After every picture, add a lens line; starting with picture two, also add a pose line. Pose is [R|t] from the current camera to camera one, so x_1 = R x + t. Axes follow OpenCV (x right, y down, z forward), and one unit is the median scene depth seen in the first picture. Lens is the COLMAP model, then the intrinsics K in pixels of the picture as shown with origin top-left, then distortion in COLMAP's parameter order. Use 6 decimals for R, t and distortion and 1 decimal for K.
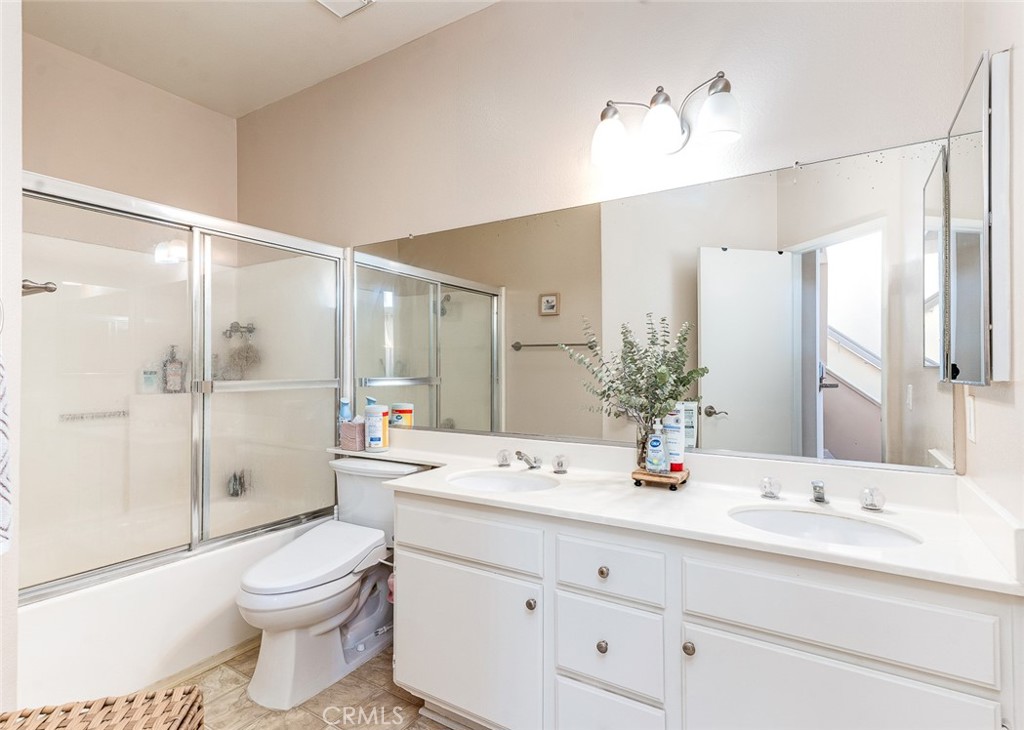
lens RADIAL K [[512.7, 0, 514.0], [0, 512.7, 366.4], [0, 0, 1]] dist [0.004080, 0.000244]
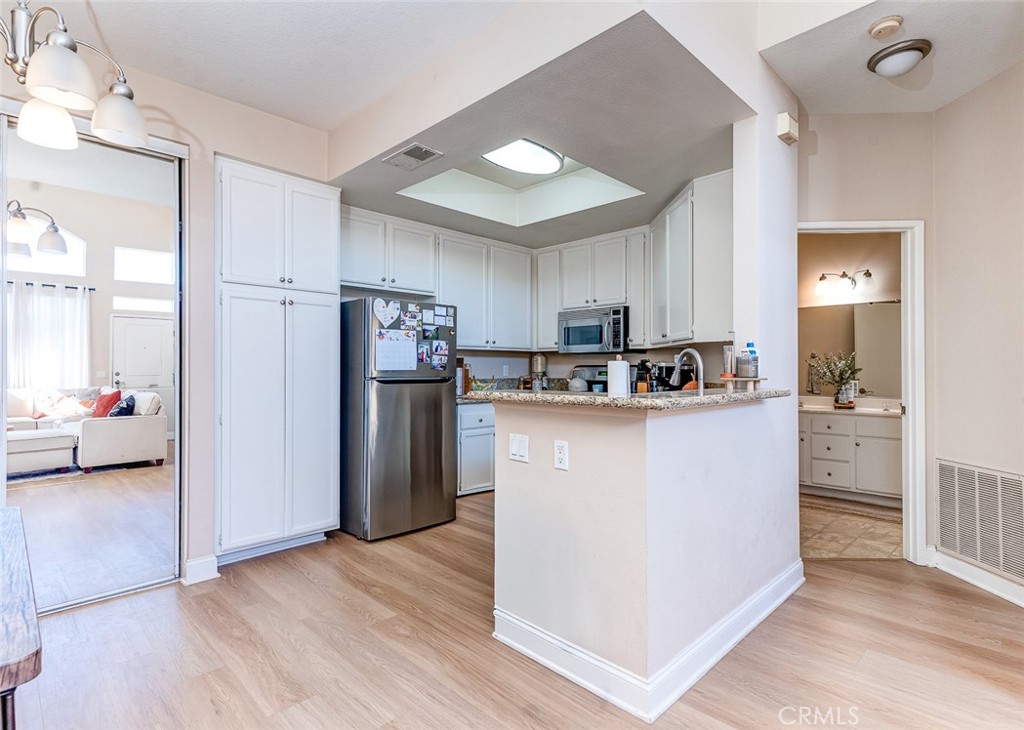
lens RADIAL K [[512.7, 0, 510.1], [0, 512.7, 363.7], [0, 0, 1]] dist [0.004080, 0.000244]
pose [[0.971020, -0.002671, -0.238983, -0.854134], [0.001863, 0.999992, -0.003605, -0.013913], [0.238991, 0.003055, 0.971017, -2.267950]]
